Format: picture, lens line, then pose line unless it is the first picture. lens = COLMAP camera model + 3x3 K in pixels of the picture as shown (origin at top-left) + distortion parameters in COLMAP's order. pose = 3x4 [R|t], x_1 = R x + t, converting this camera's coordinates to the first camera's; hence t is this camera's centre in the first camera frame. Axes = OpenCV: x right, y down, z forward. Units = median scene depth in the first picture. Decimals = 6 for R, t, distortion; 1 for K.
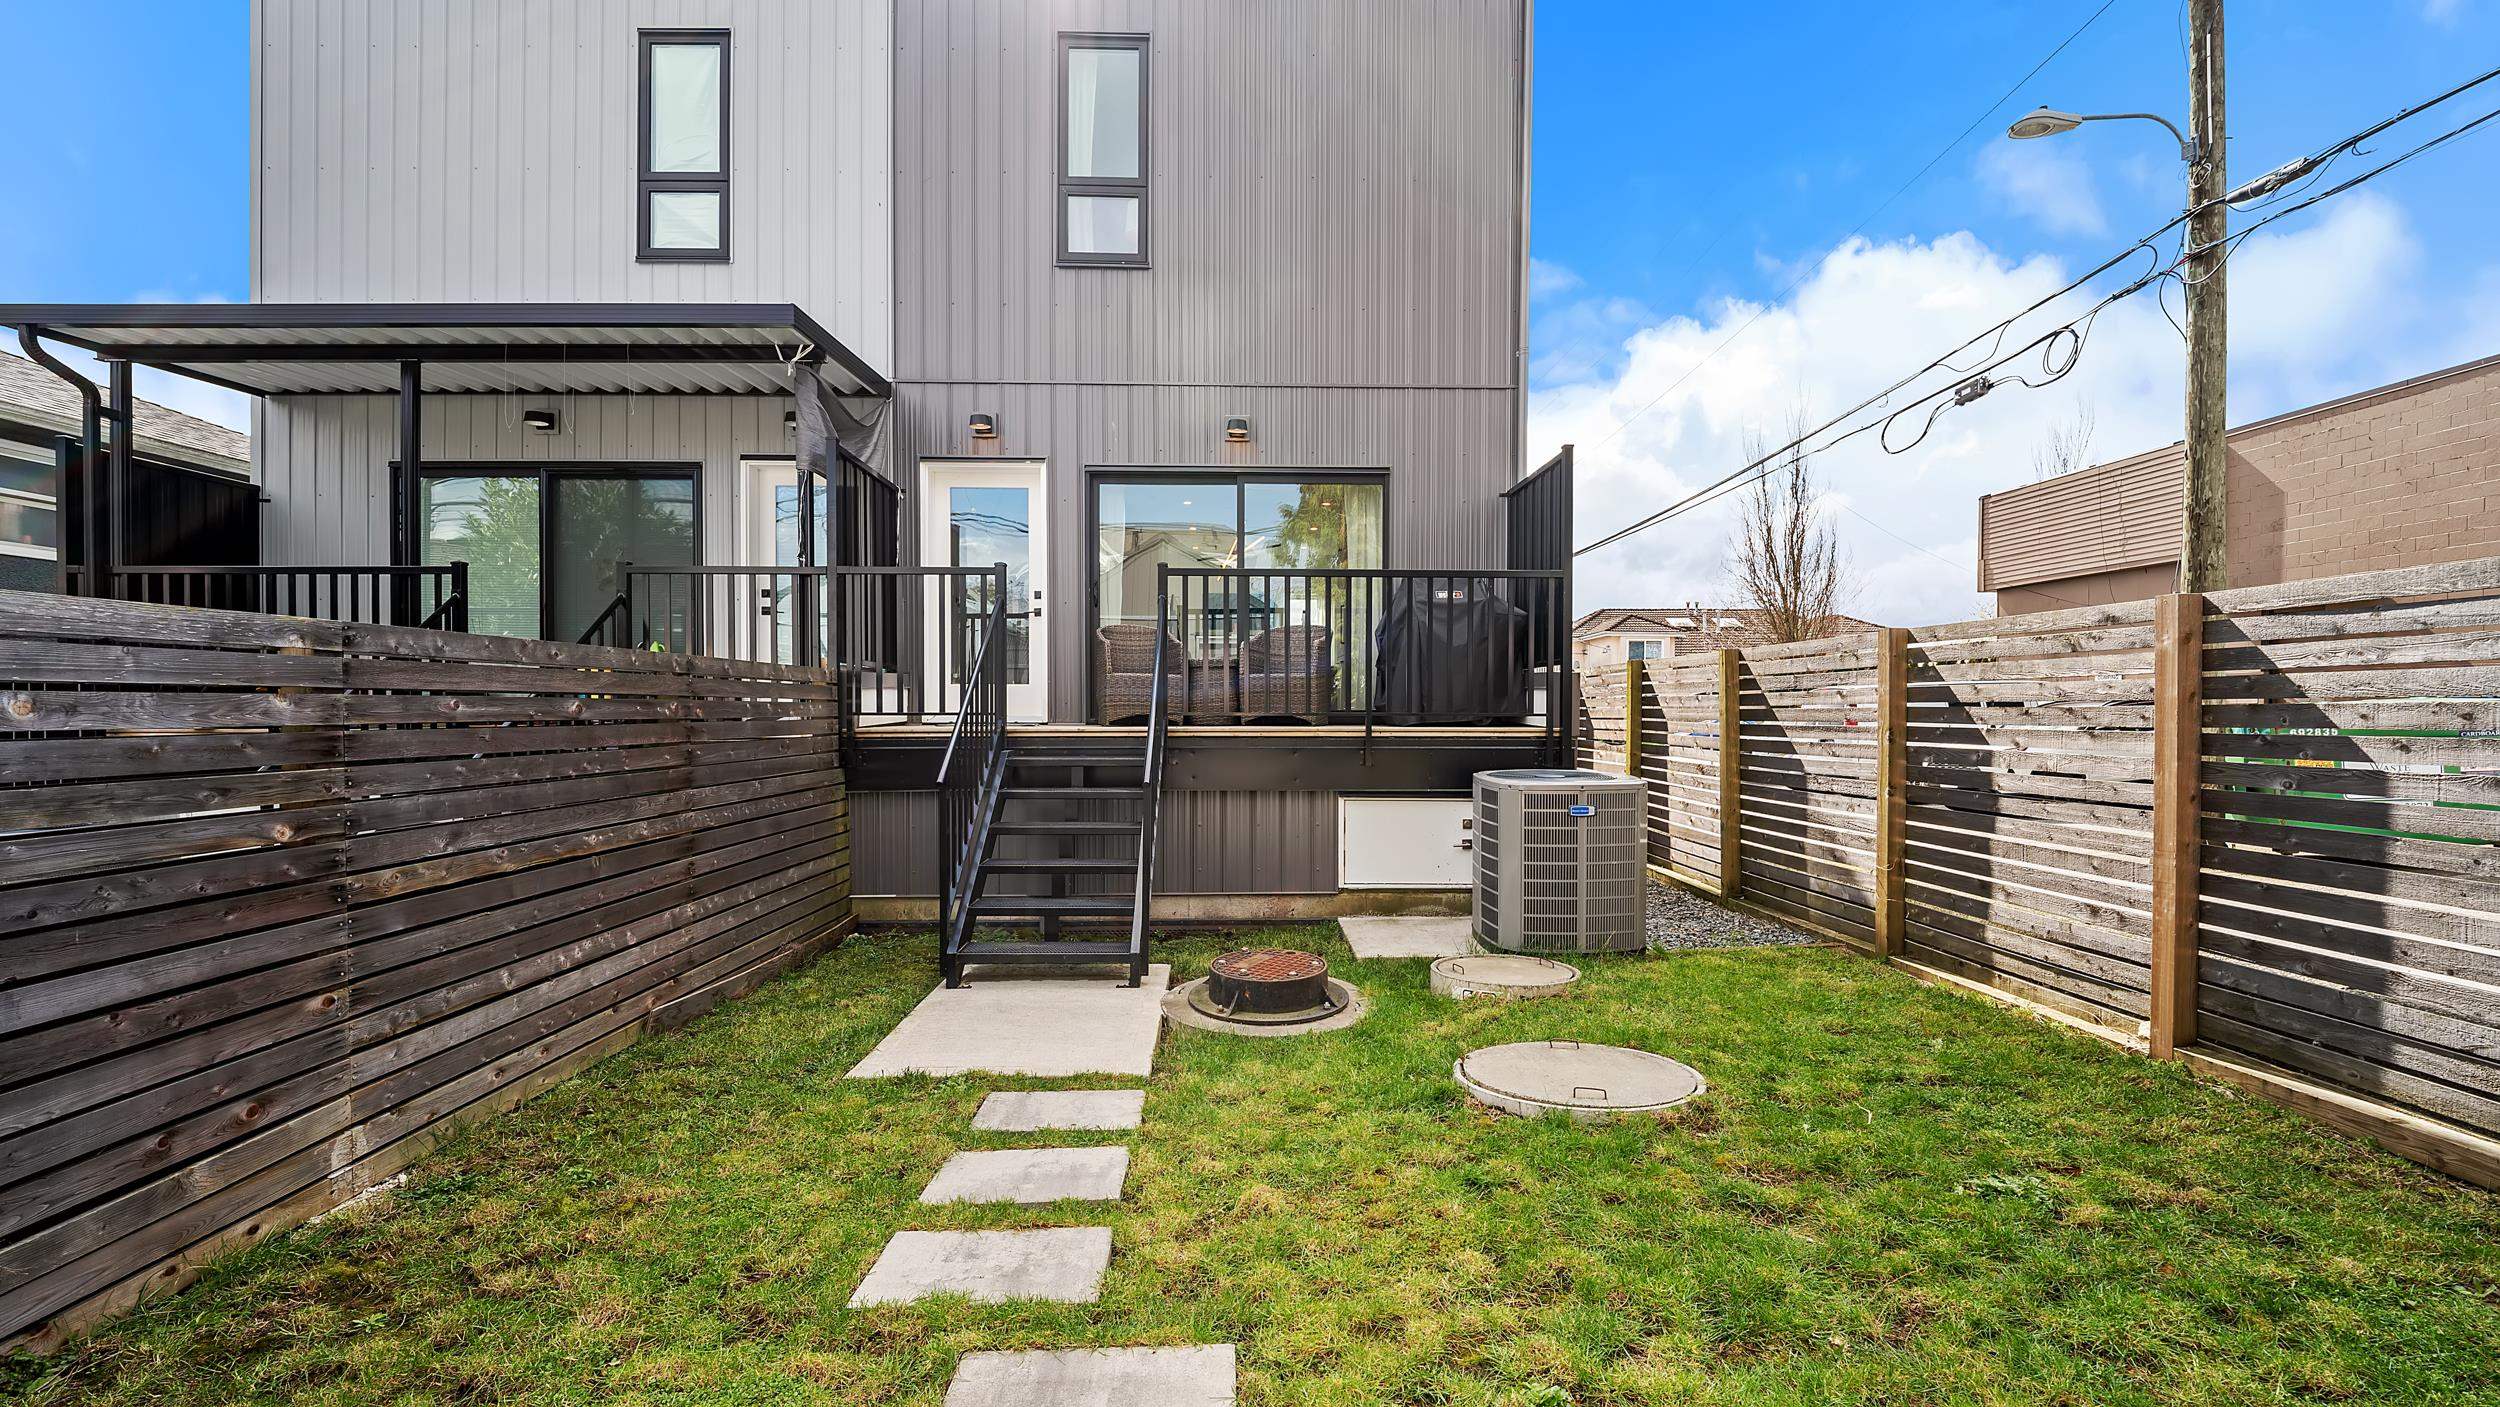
lens RADIAL K [[1046.9, 0, 1252.1], [0, 1046.9, 715.0], [0, 0, 1]] dist [0.002542, -0.010206]
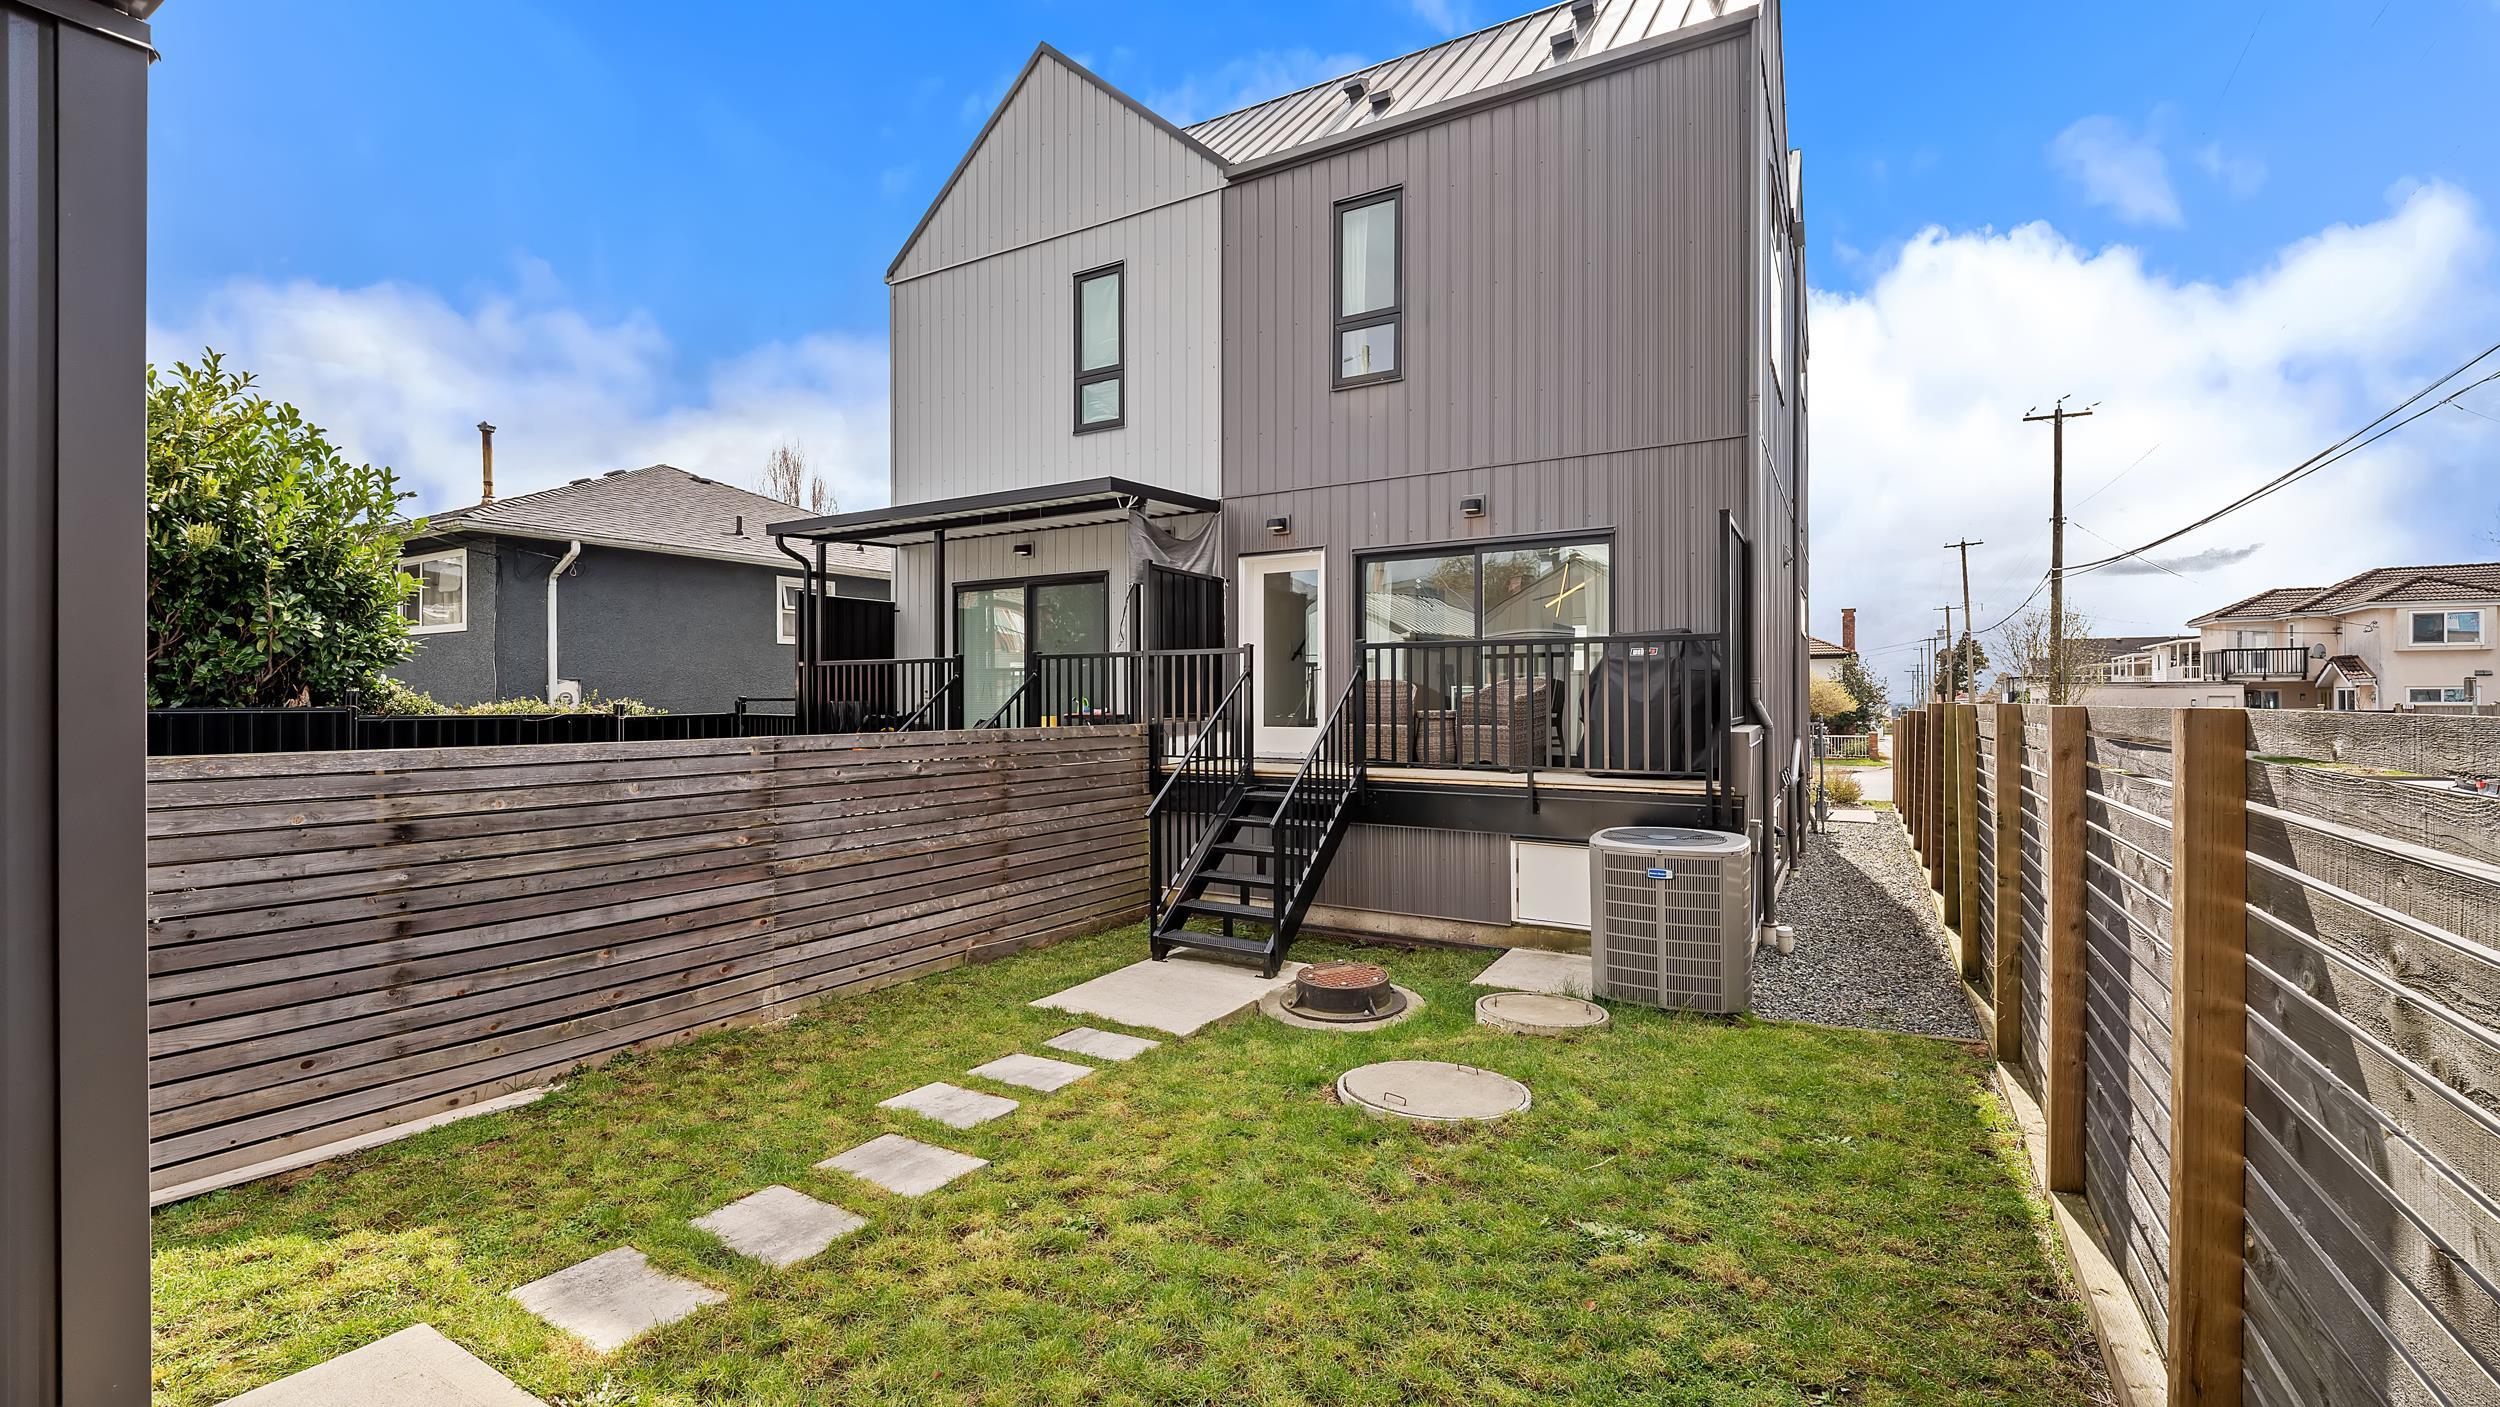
lens RADIAL K [[1041.8, 0, 1241.6], [0, 1041.8, 685.0], [0, 0, 1]] dist [0.041861, -0.049080]
pose [[0.843311, -0.010258, -0.537329, 0.676208], [-0.000230, 0.999811, -0.019449, -0.101344], [0.537426, 0.016525, 0.843149, -0.167074]]
